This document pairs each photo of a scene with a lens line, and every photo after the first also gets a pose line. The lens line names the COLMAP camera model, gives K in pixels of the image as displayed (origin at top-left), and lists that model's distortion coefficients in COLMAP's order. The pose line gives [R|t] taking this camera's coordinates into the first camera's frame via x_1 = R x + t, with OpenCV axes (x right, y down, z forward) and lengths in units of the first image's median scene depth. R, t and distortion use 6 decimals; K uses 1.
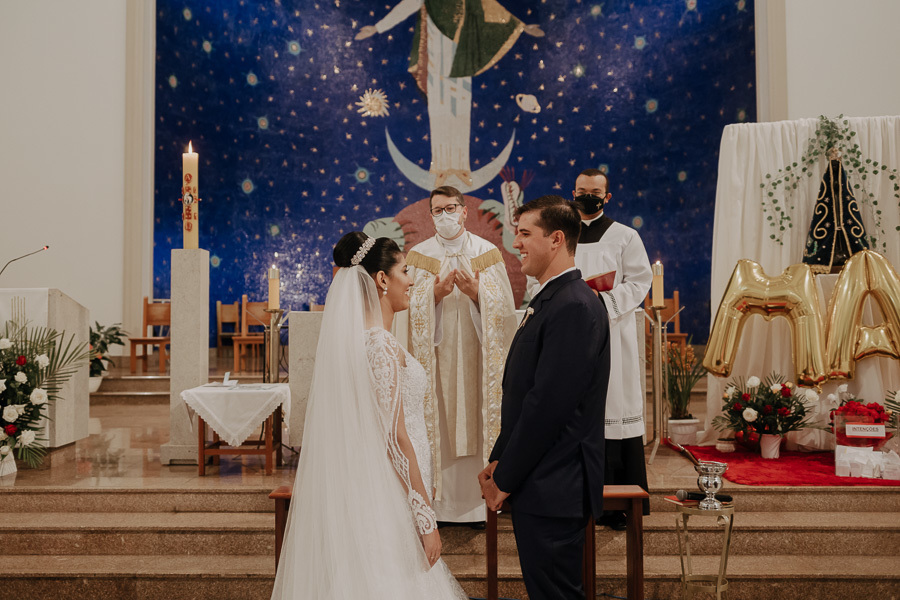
lens RADIAL K [[1005.7, 0, 408.0], [0, 1005.7, 298.5], [0, 0, 1]] dist [-0.038783, 0.055531]
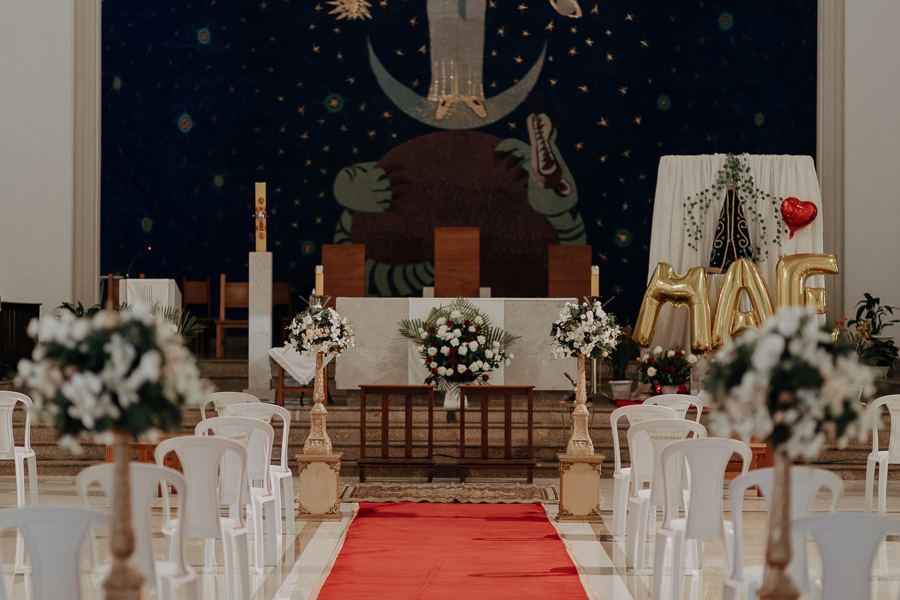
lens RADIAL K [[3746.9, 0, 450.0], [0, 3746.9, 300.0], [0, 0, 1]] dist [0.032542, -3.641325]
pose [[0.999371, 0.010401, 0.033899, -0.054651], [-0.011094, 0.999732, 0.020317, -0.038241], [-0.033679, -0.020681, 0.999219, -1.773019]]
